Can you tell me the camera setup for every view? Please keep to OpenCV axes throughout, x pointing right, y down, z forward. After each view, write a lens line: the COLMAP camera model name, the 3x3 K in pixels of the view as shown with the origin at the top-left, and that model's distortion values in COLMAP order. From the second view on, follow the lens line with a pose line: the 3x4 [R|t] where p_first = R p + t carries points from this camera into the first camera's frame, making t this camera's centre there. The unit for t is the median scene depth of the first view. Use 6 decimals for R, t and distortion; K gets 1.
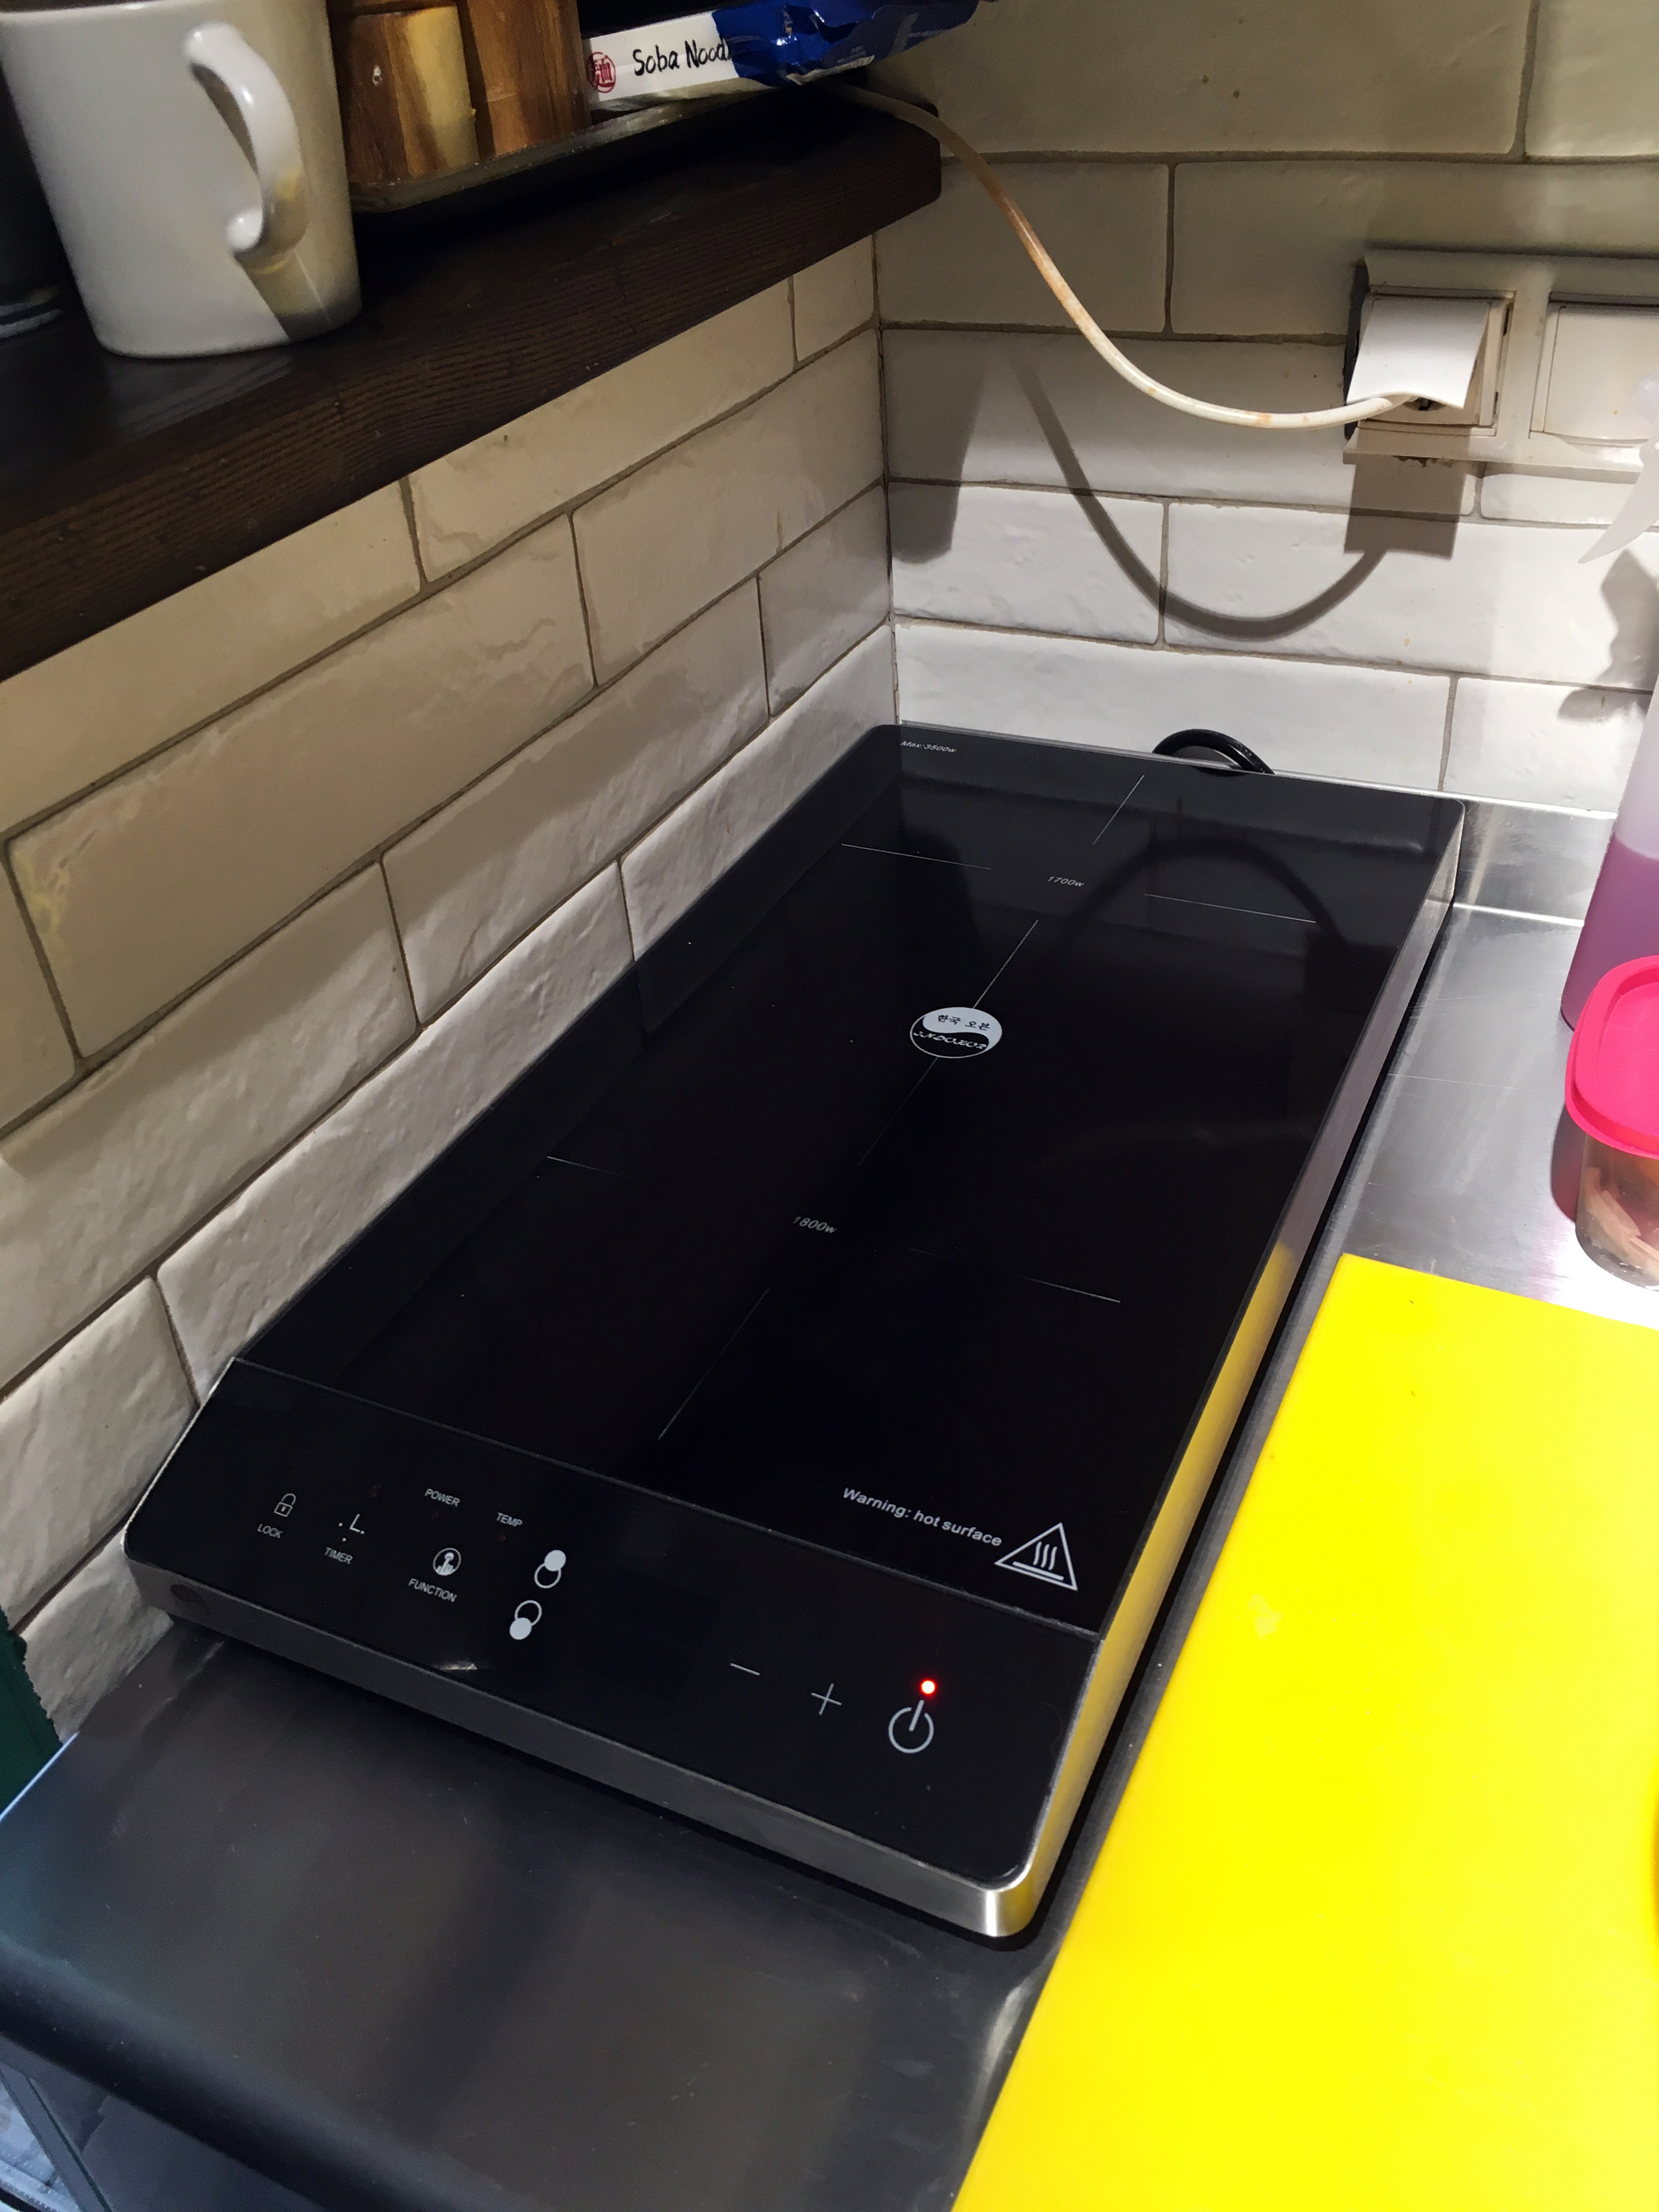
lens RADIAL K [[1892.0, 0, 832.9], [0, 1892.0, 1124.1], [0, 0, 1]] dist [0.045108, -0.044182]
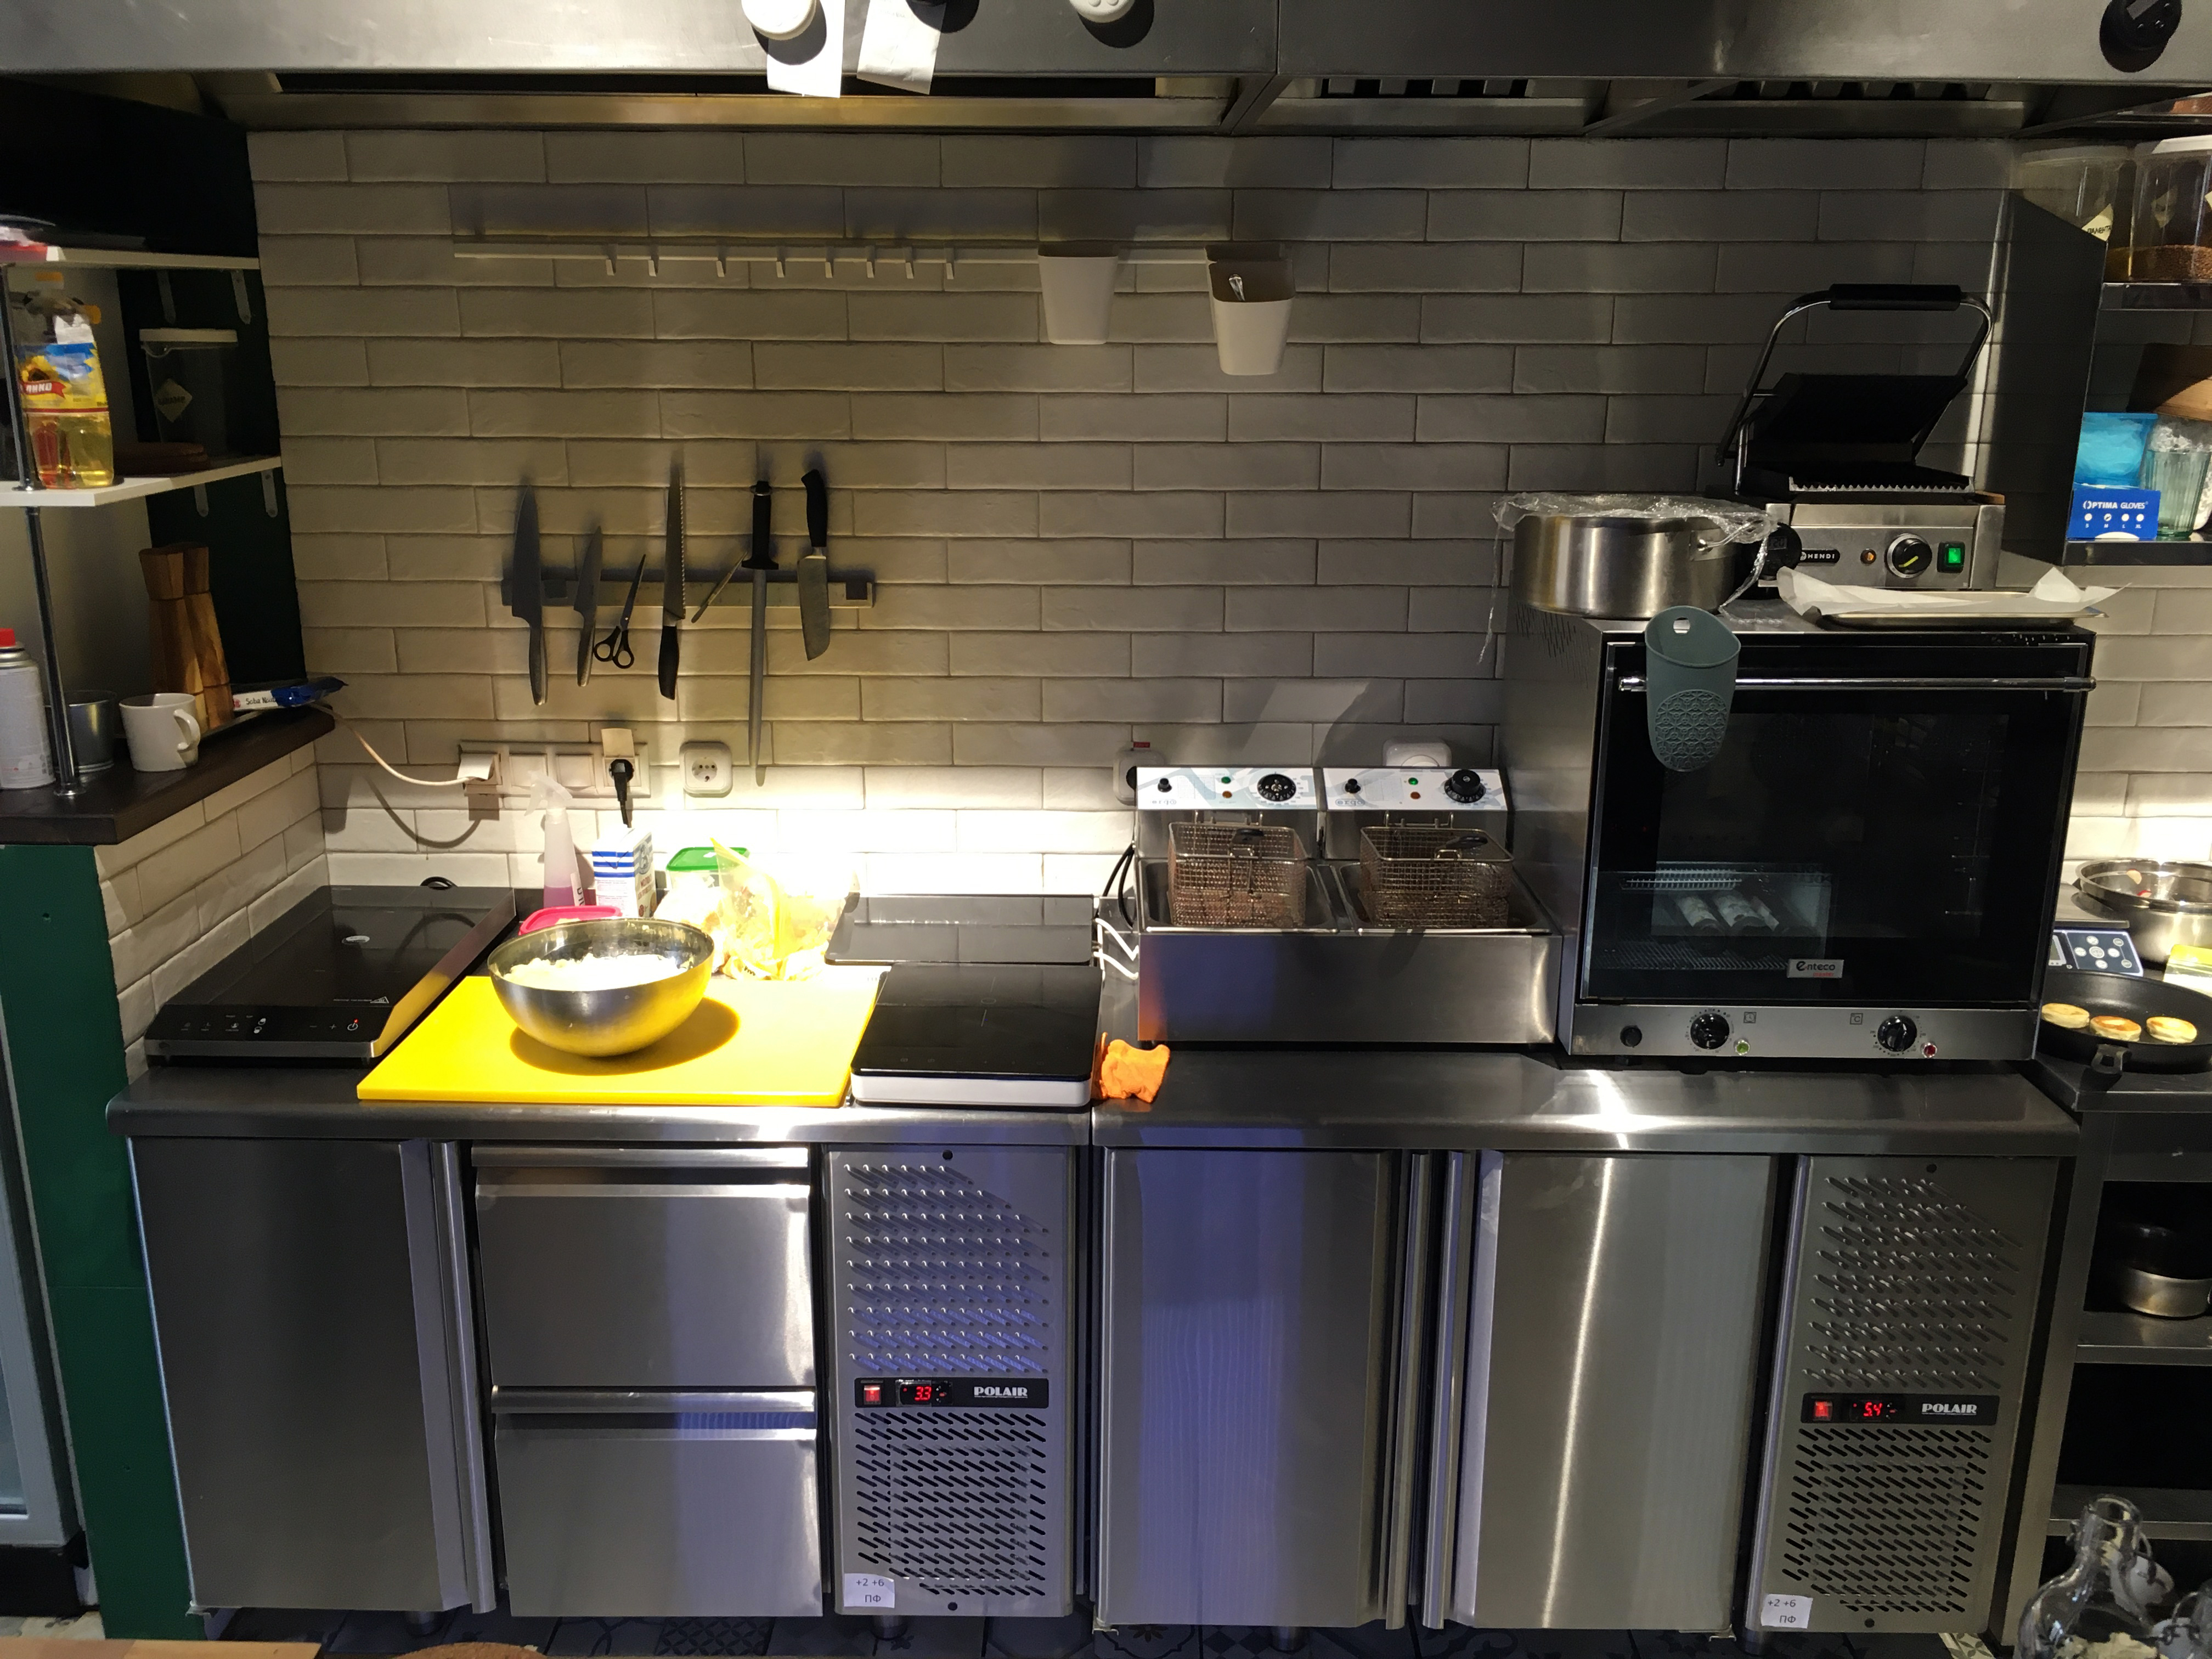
lens RADIAL K [[1892.0, 0, 1106.1], [0, 1892.0, 834.4], [0, 0, 1]] dist [0.045108, -0.044182]
pose [[0.902230, -0.041091, 0.429294, -0.170862], [0.191362, 0.930228, -0.313140, 1.030457], [-0.386474, 0.364674, 0.847142, -2.373228]]
